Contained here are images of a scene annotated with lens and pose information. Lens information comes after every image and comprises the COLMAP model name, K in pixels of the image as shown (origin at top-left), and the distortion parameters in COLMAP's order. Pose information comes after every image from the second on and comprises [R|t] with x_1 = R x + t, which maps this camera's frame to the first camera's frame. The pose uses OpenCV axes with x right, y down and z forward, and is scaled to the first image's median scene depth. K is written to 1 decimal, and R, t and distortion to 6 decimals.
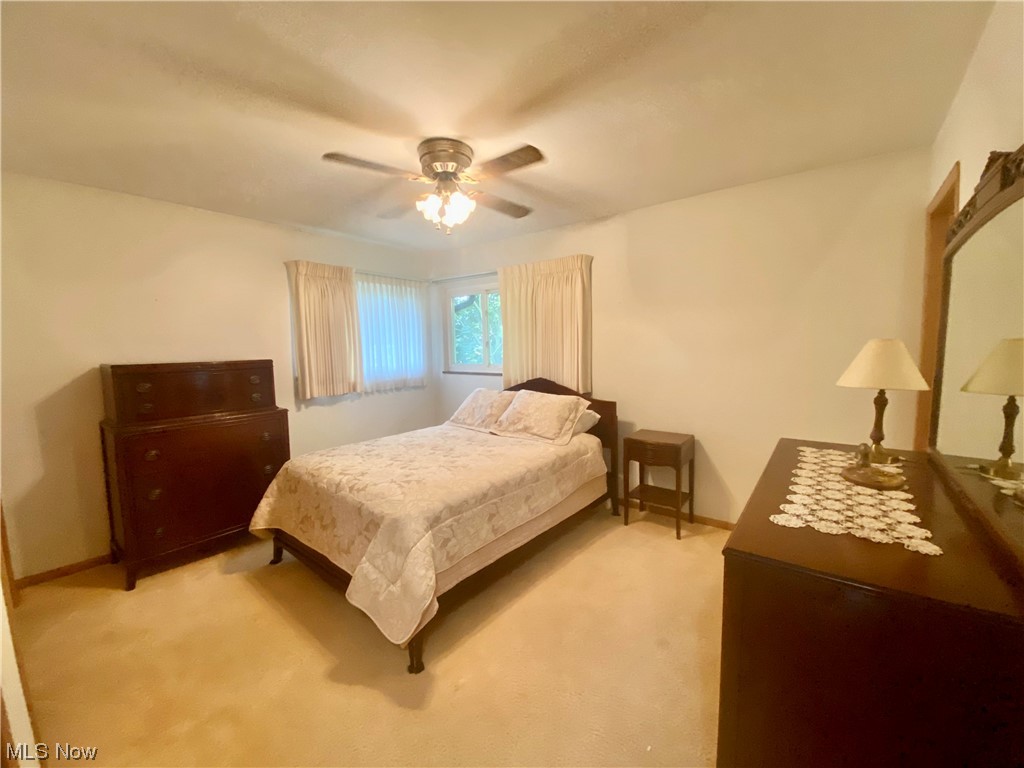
lens RADIAL K [[421.0, 0, 508.3], [0, 421.0, 385.0], [0, 0, 1]] dist [0.025924, -0.020268]
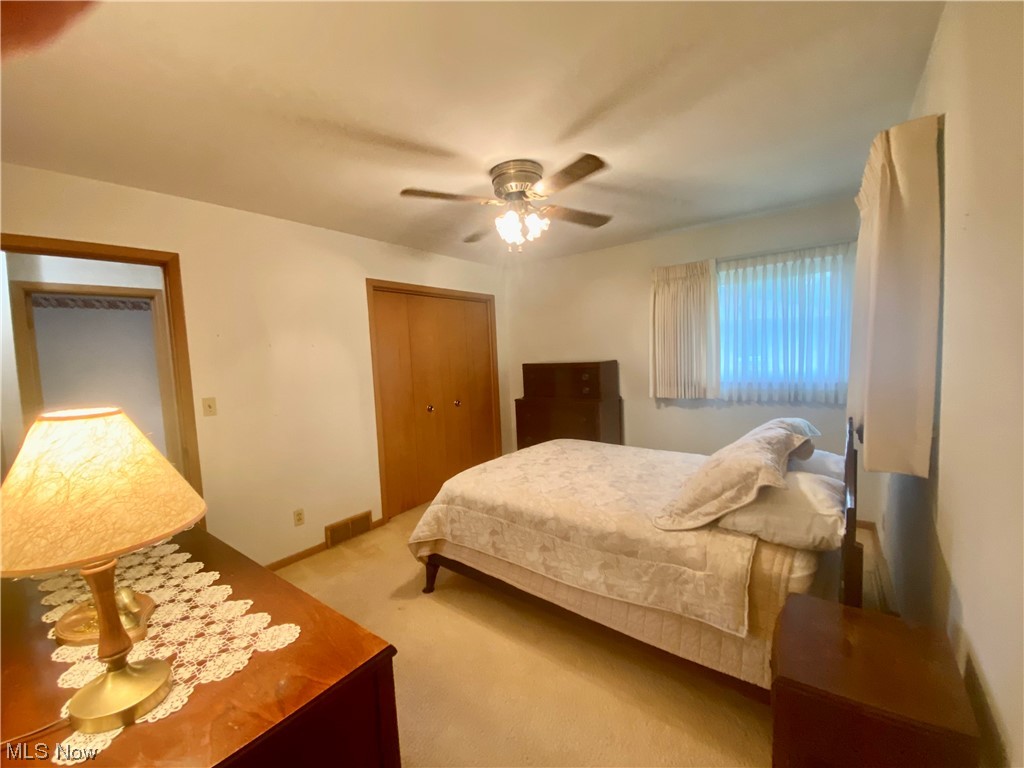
lens RADIAL K [[421.0, 0, 508.3], [0, 421.0, 385.0], [0, 0, 1]] dist [0.025924, -0.020268]
pose [[-0.010931, 0.098896, -0.995038, 0.835602], [-0.048994, 0.993849, 0.099317, -0.125606], [0.998739, 0.049836, -0.006019, 0.920724]]
